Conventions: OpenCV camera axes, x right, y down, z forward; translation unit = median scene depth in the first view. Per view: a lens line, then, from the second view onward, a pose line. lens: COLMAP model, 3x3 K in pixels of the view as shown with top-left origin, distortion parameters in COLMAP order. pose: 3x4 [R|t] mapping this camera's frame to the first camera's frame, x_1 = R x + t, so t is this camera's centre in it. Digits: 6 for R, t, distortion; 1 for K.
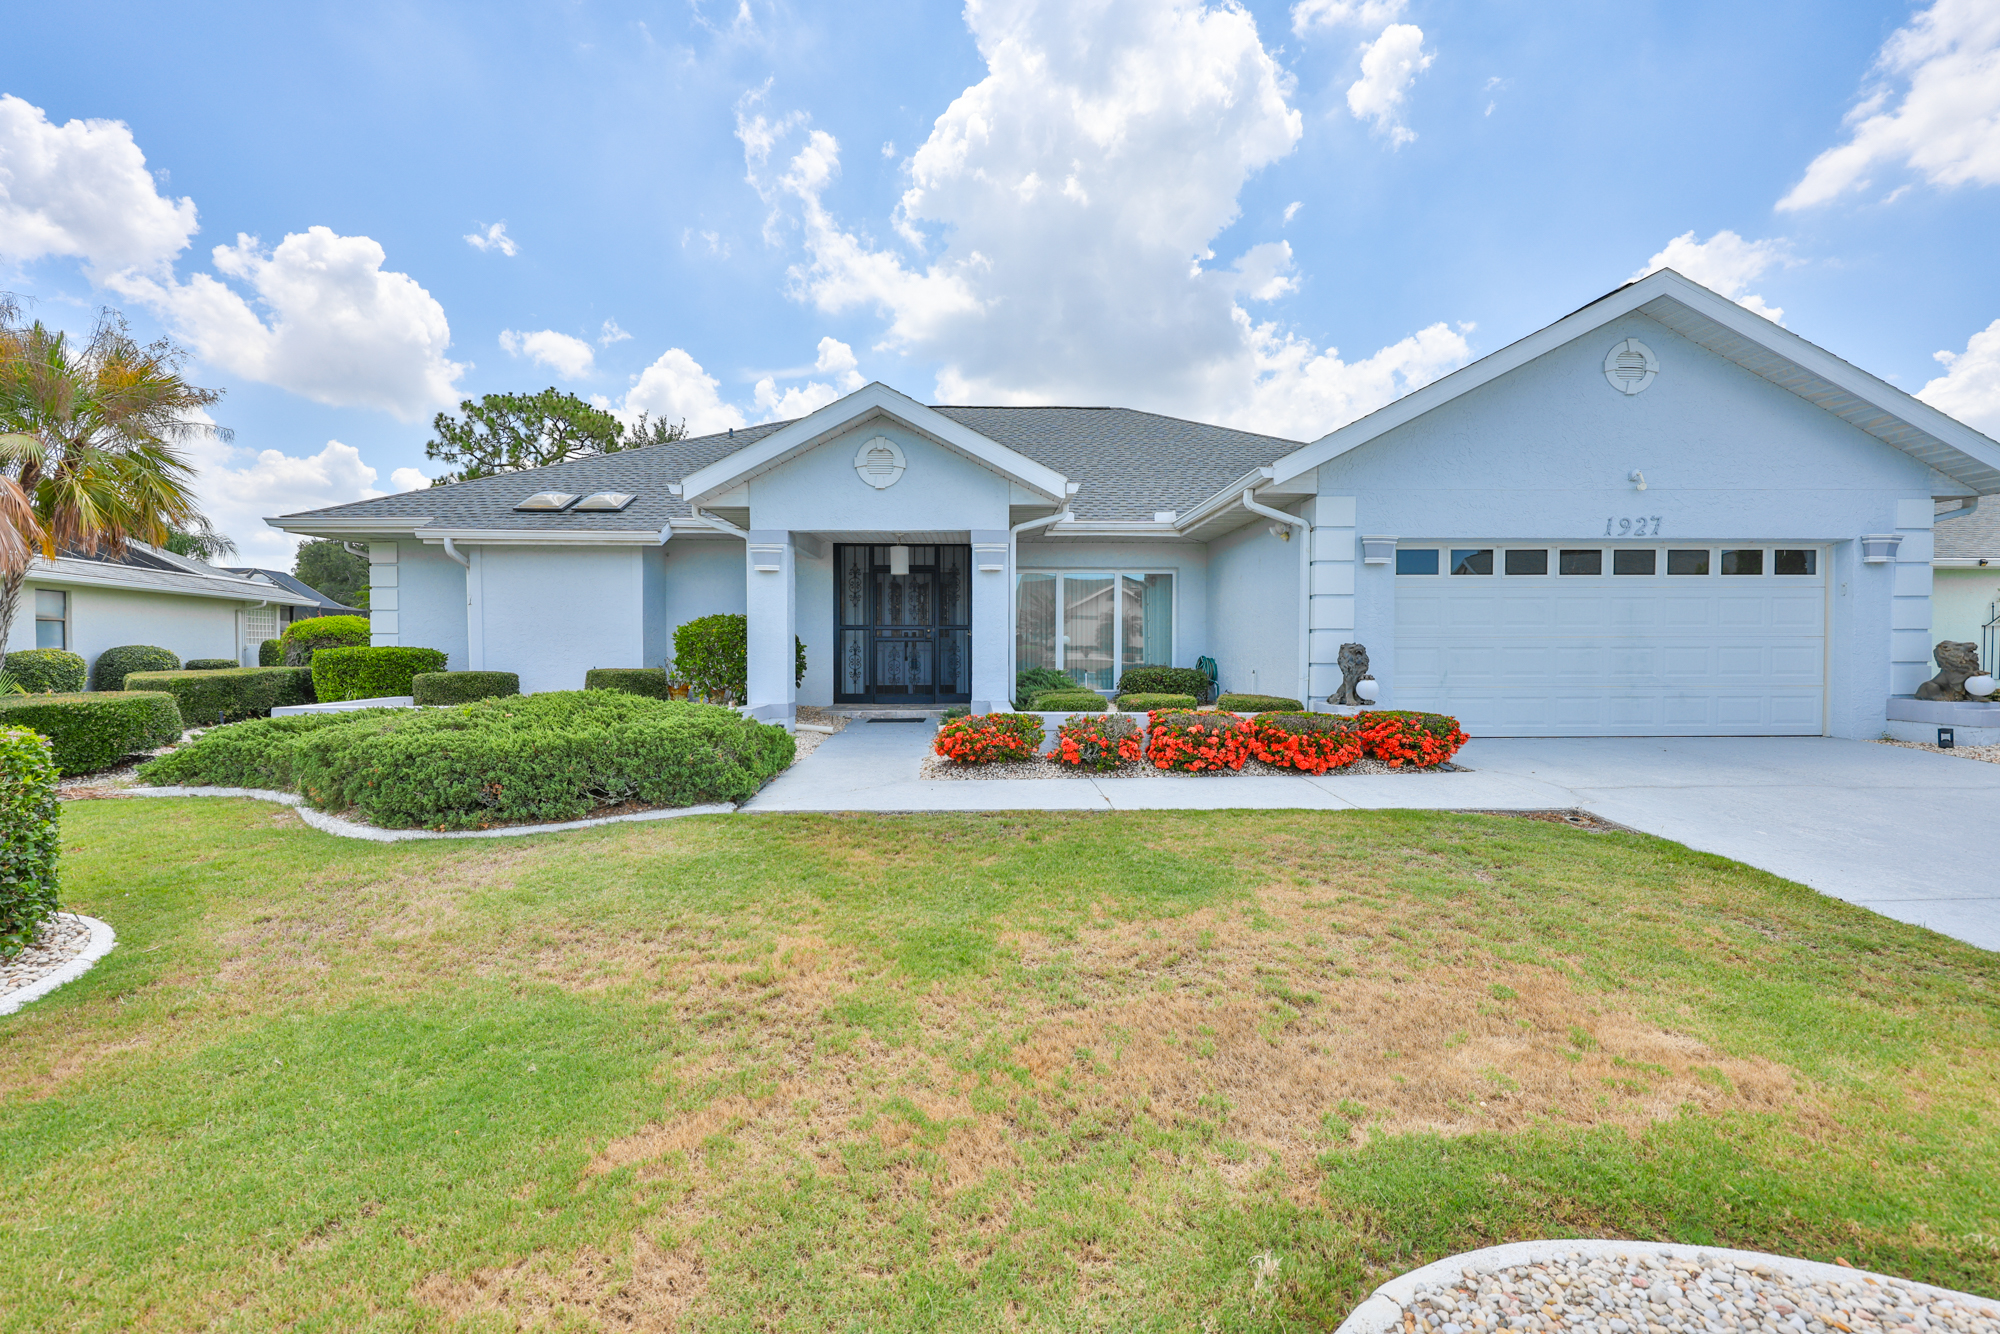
lens RADIAL K [[856.7, 0, 993.9], [0, 856.7, 660.3], [0, 0, 1]] dist [0.009043, -0.002639]
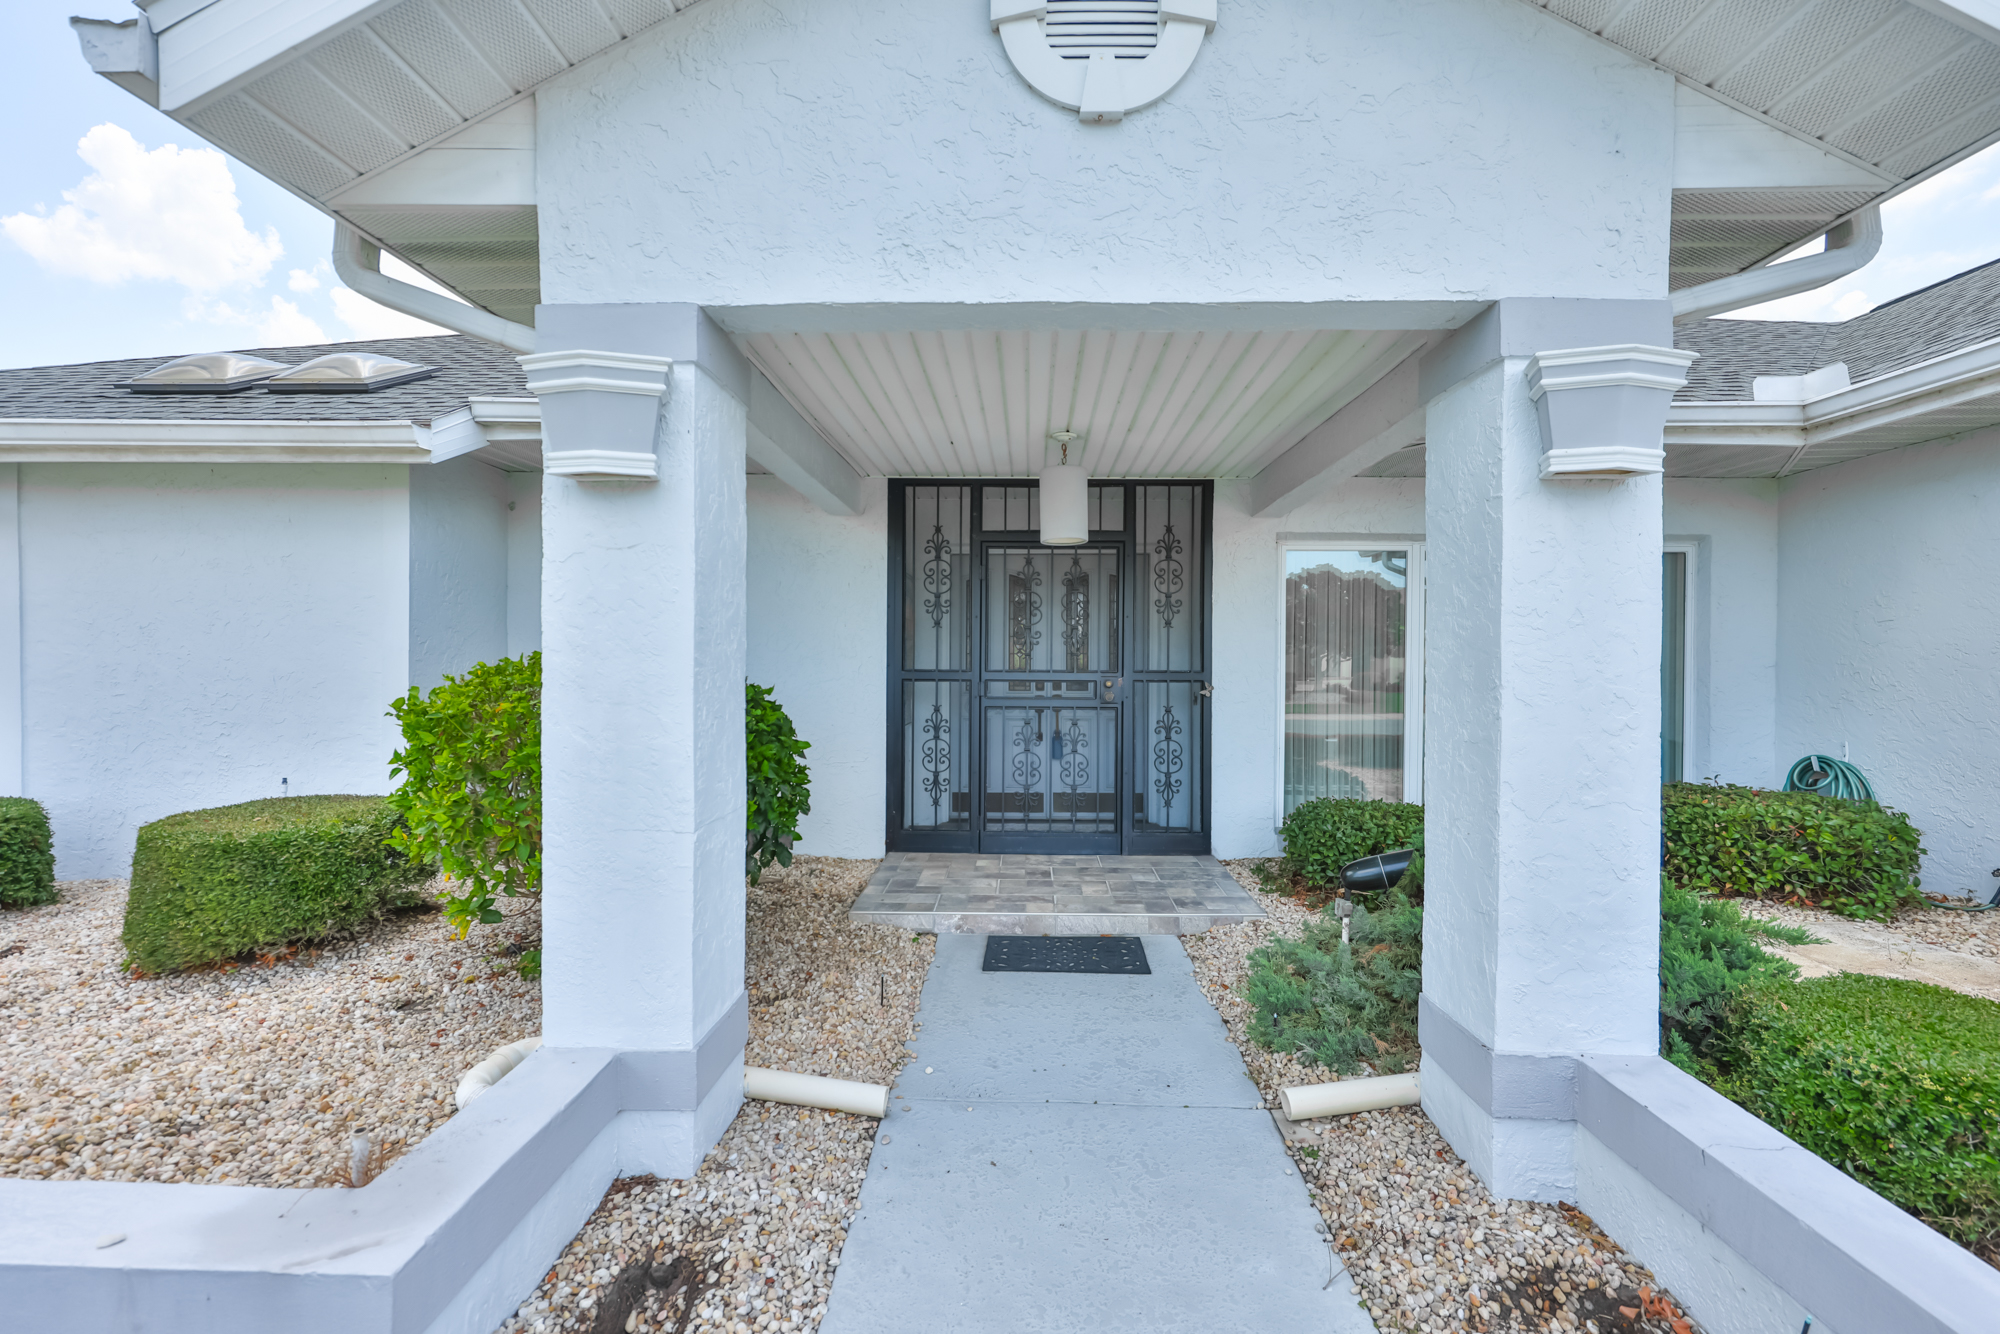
lens RADIAL K [[856.7, 0, 1005.0], [0, 856.7, 657.2], [0, 0, 1]] dist [0.009043, -0.002639]
pose [[0.999077, 0.005267, -0.042627, -0.109581], [-0.006164, 0.999762, -0.020937, -0.038634], [0.042507, 0.021181, 0.998872, 0.571441]]
